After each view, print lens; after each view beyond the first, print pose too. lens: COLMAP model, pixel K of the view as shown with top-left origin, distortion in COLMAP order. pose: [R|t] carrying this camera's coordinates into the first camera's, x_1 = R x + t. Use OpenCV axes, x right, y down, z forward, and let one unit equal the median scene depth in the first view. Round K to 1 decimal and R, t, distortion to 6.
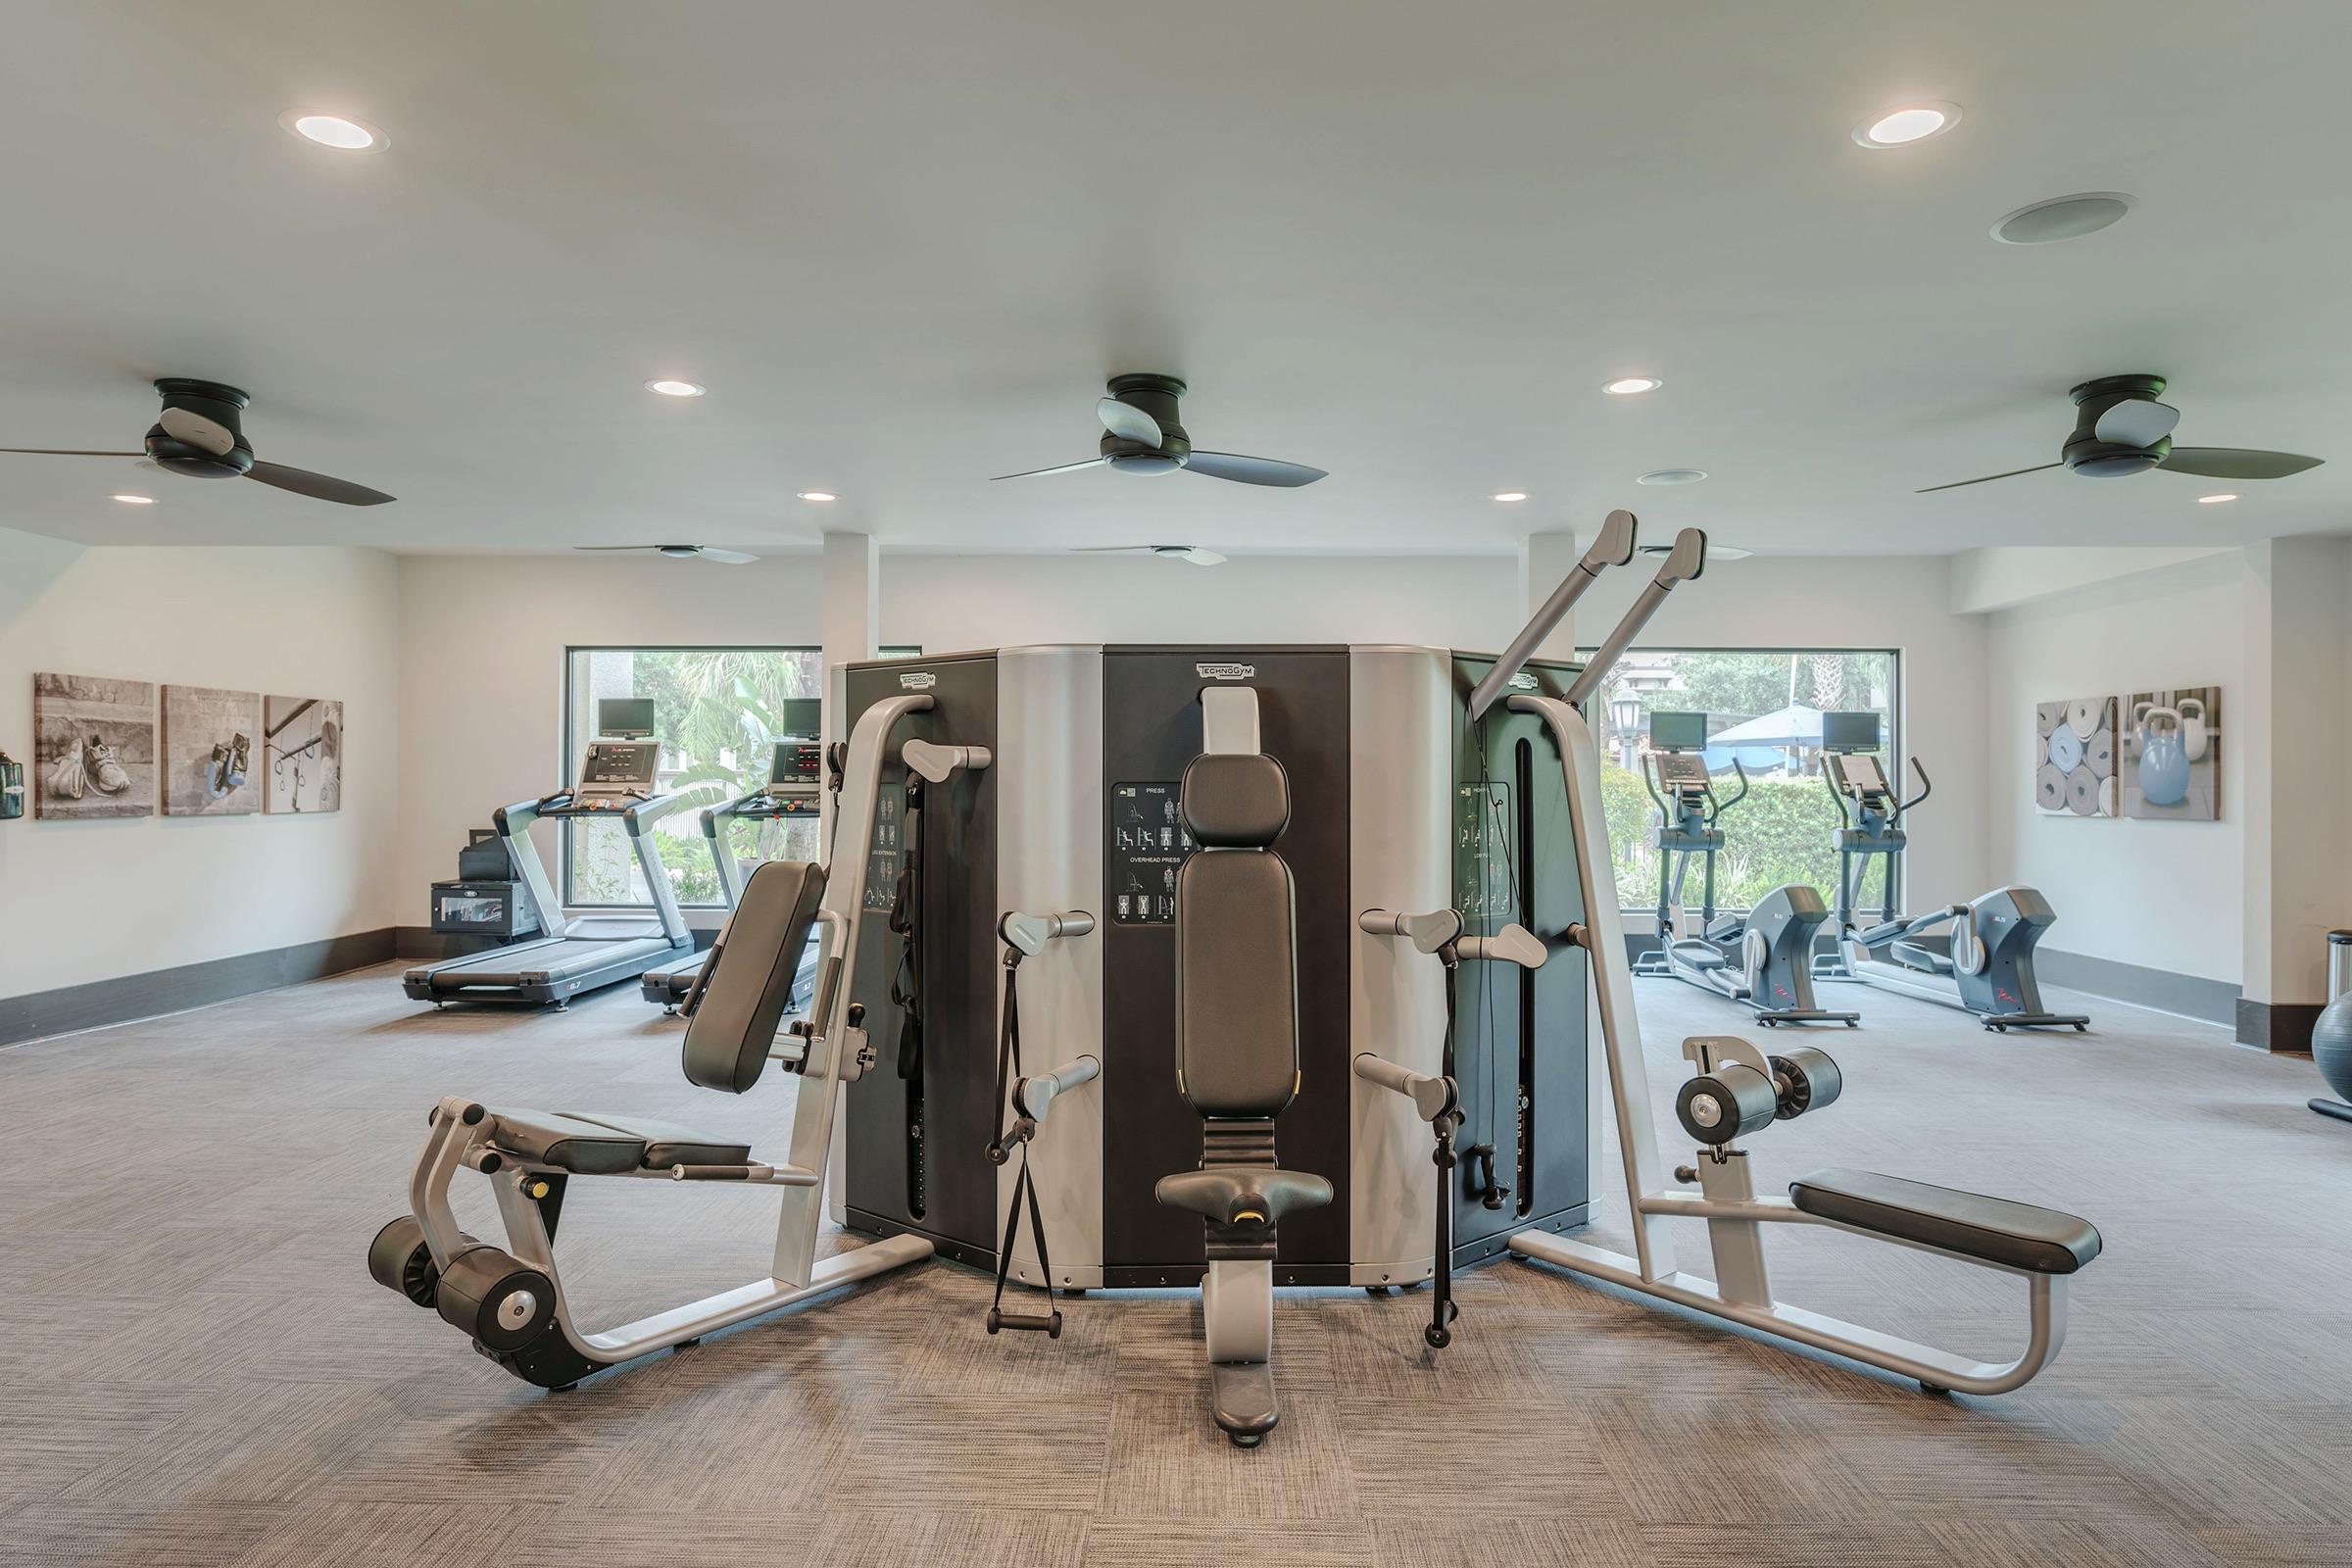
lens RADIAL K [[1360.1, 0, 1178.4], [0, 1360.1, 780.0], [0, 0, 1]] dist [-0.004772, -0.000240]
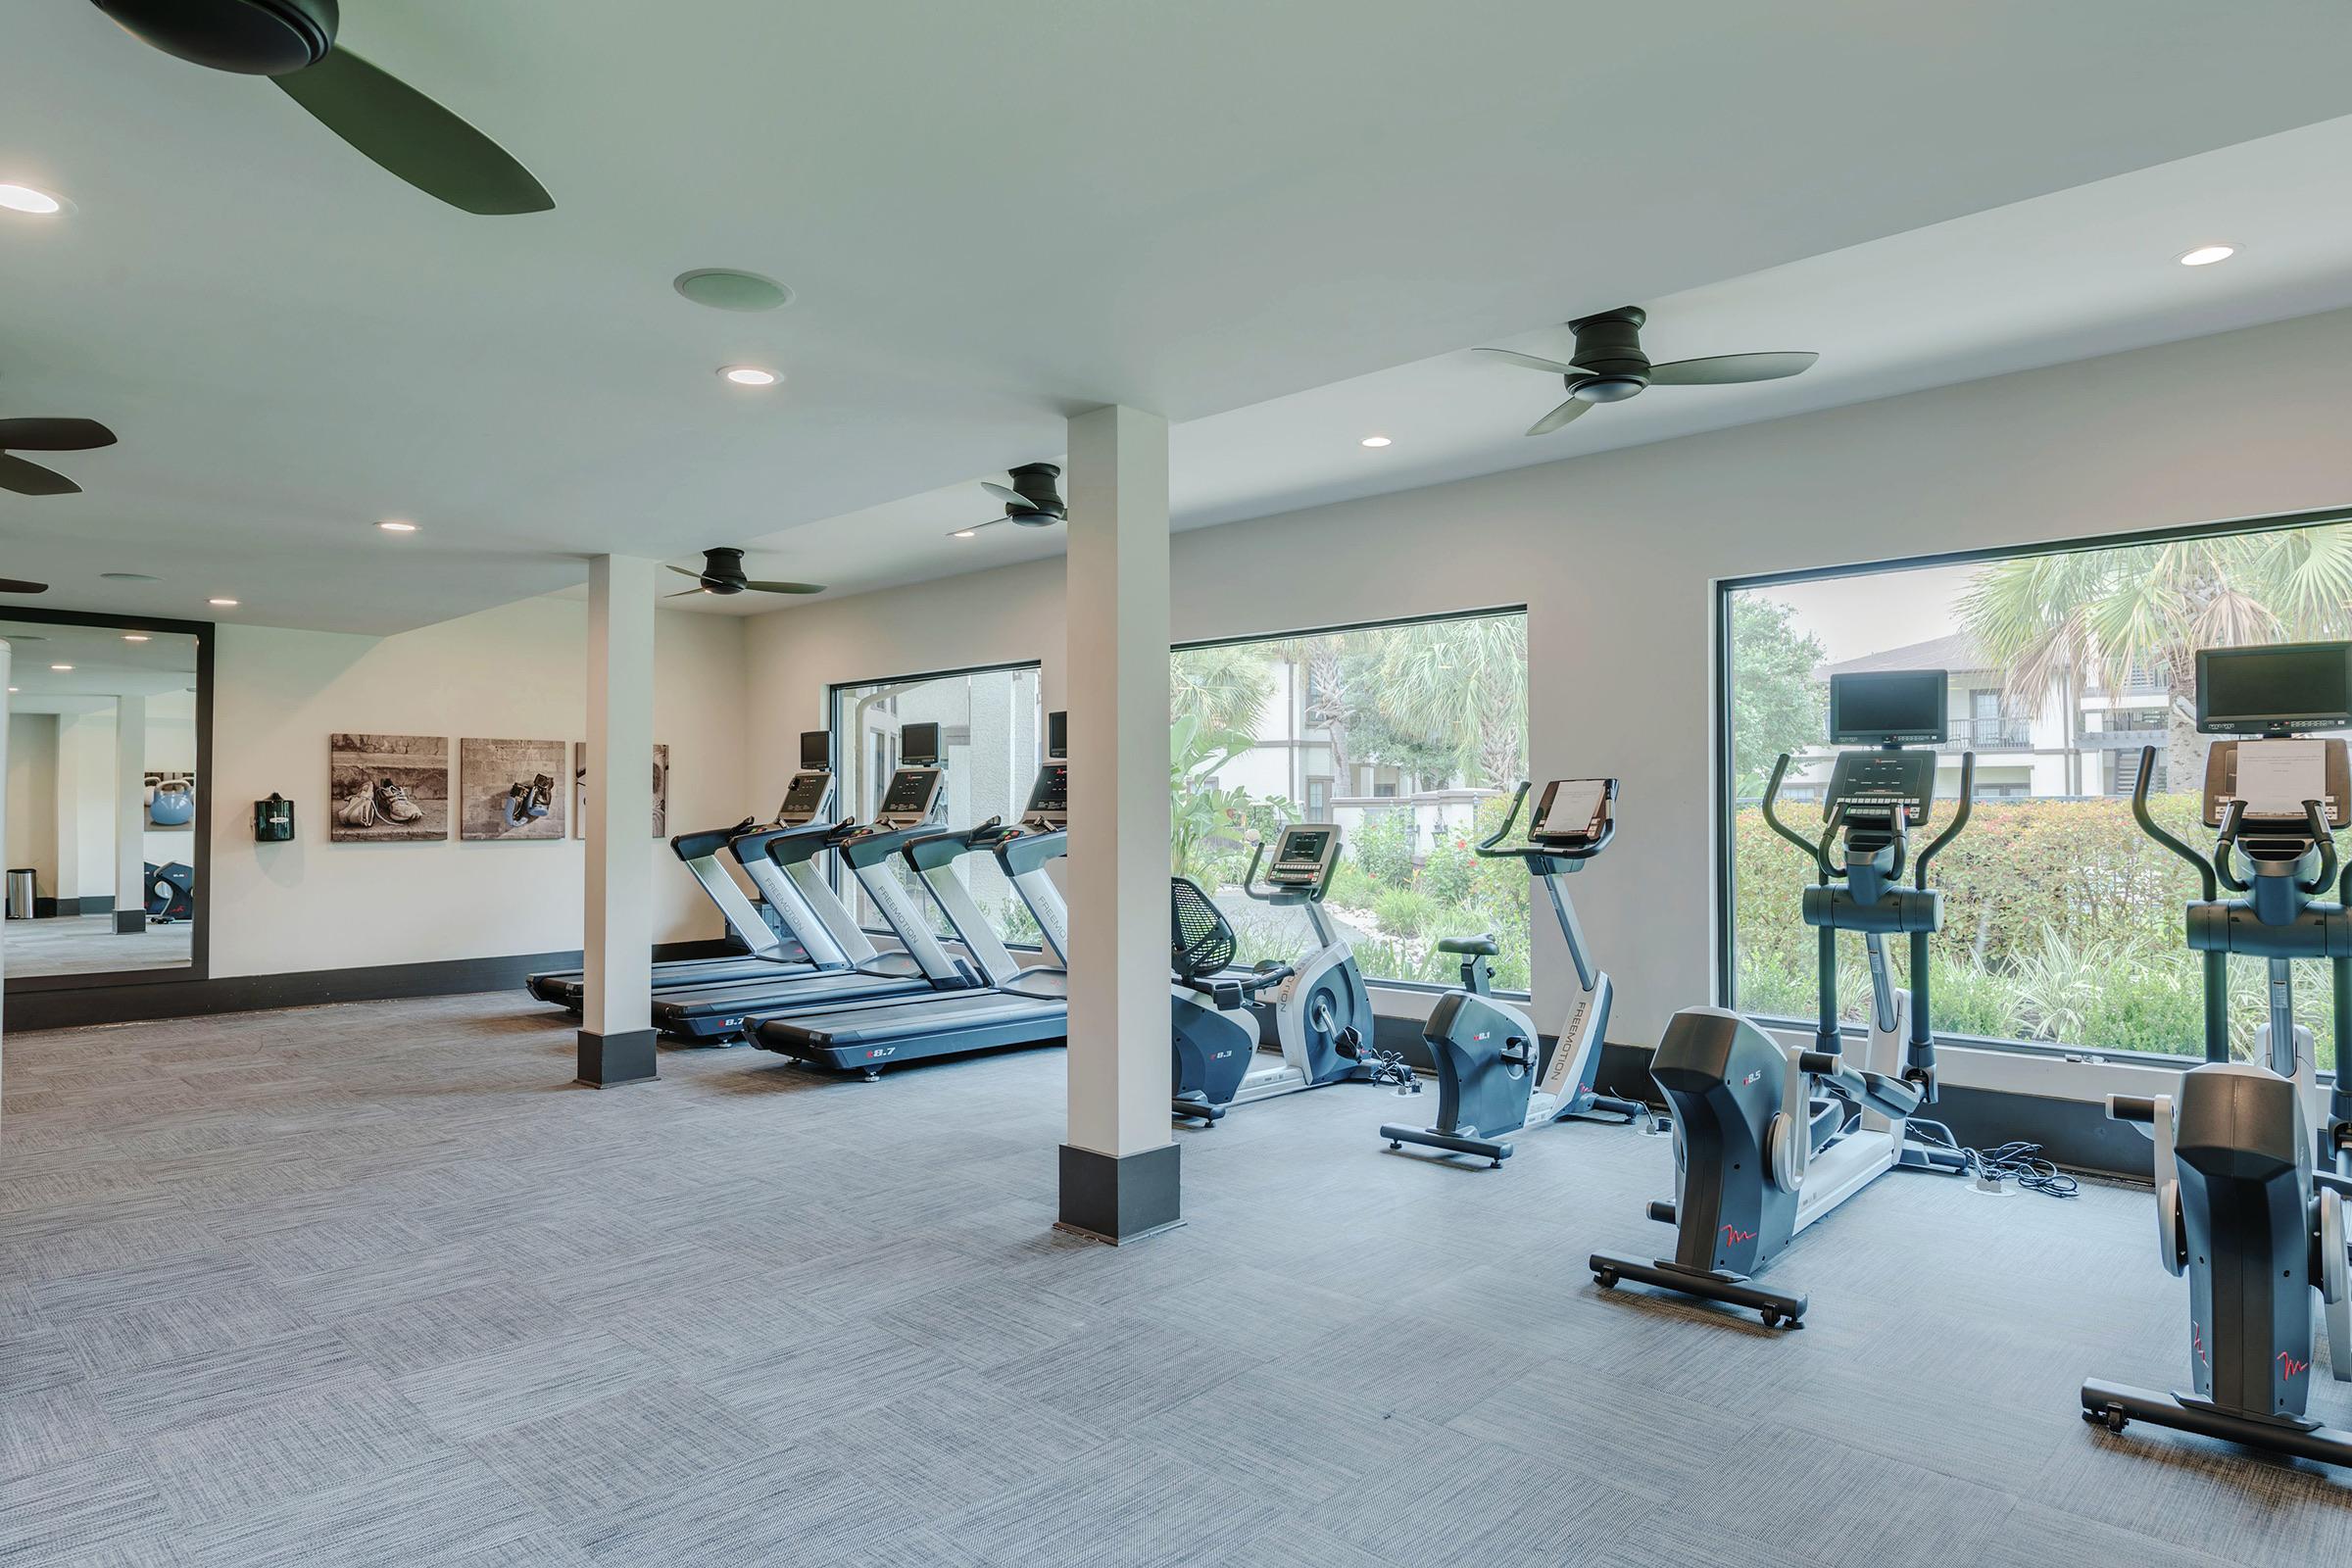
lens RADIAL K [[1405.0, 0, 1176.0], [0, 1405.0, 784.0], [0, 0, 1]] dist [-0.000496, 0.000068]
pose [[0.729698, -0.018206, -0.683527, 0.612793], [0.006265, 0.999782, -0.019941, 0.003904], [0.683741, 0.010269, 0.729653, 0.456565]]
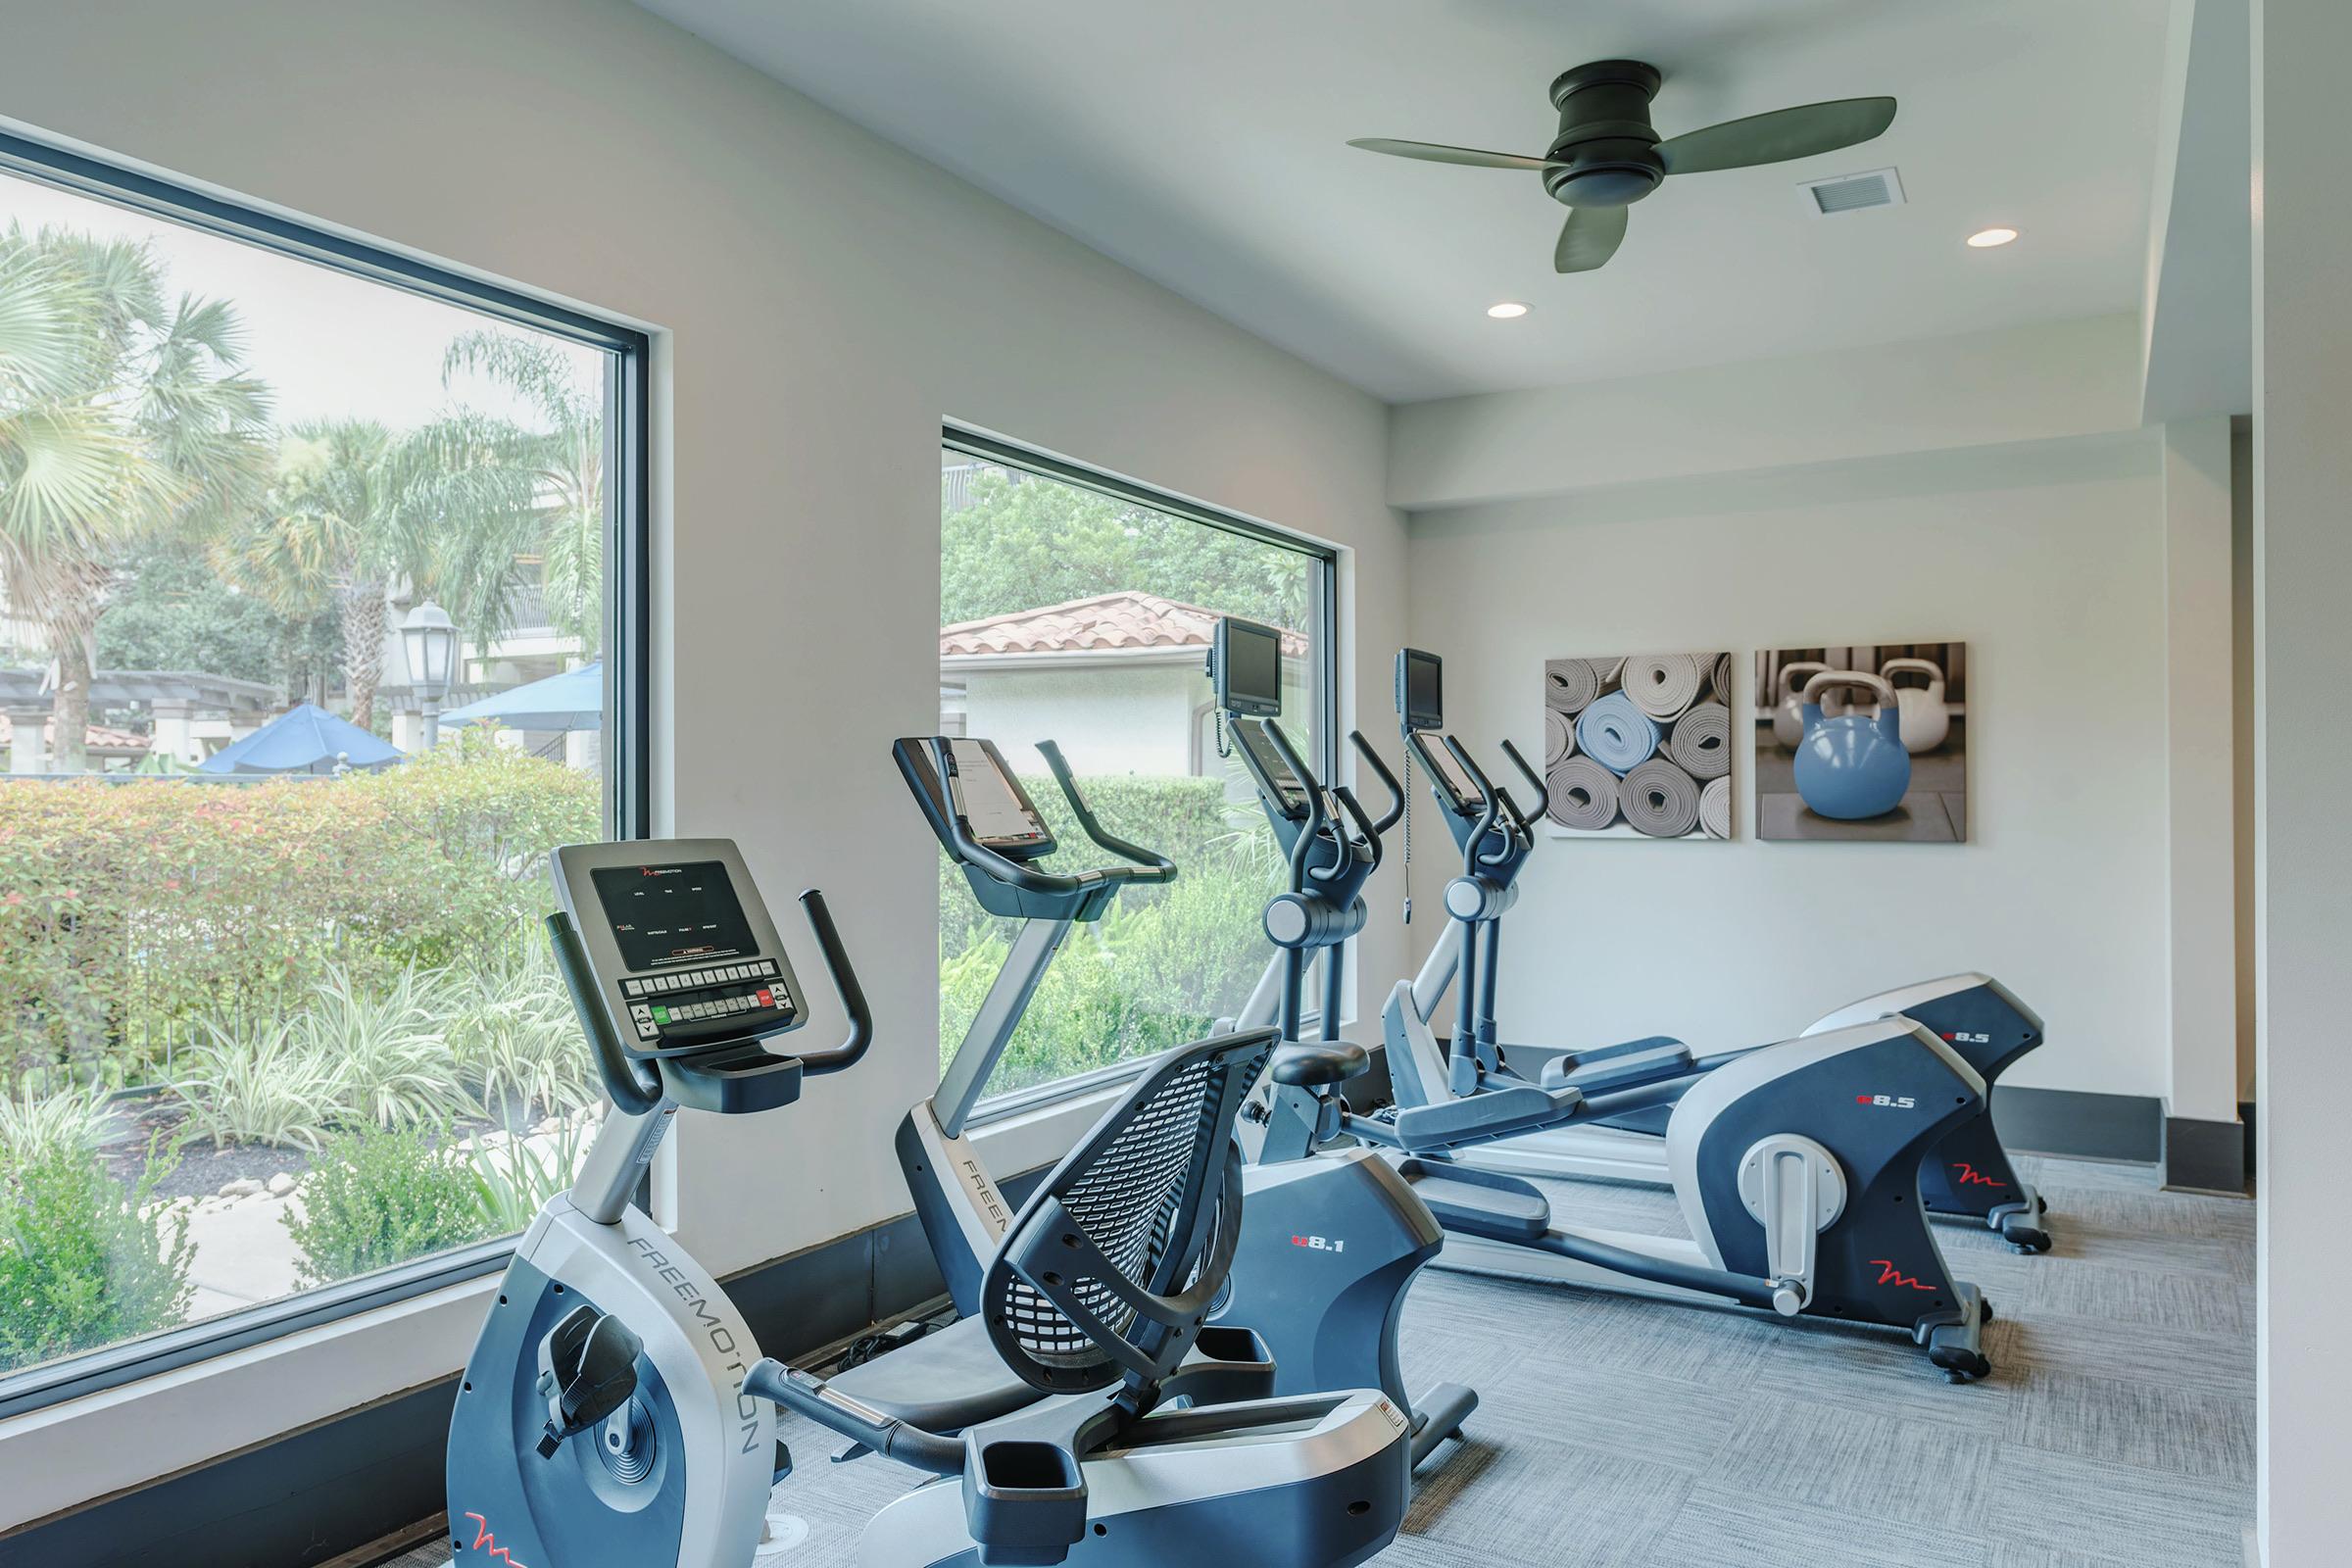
lens RADIAL K [[1555.4, 0, 1176.0], [0, 1555.4, 784.0], [0, 0, 1]] dist [-0.002211, 0.001128]
pose [[0.492902, 0.000036, 0.870085, -0.084030], [-0.000597, 1.000000, 0.000297, 0.000876], [-0.870085, -0.000666, 0.492902, 0.878633]]
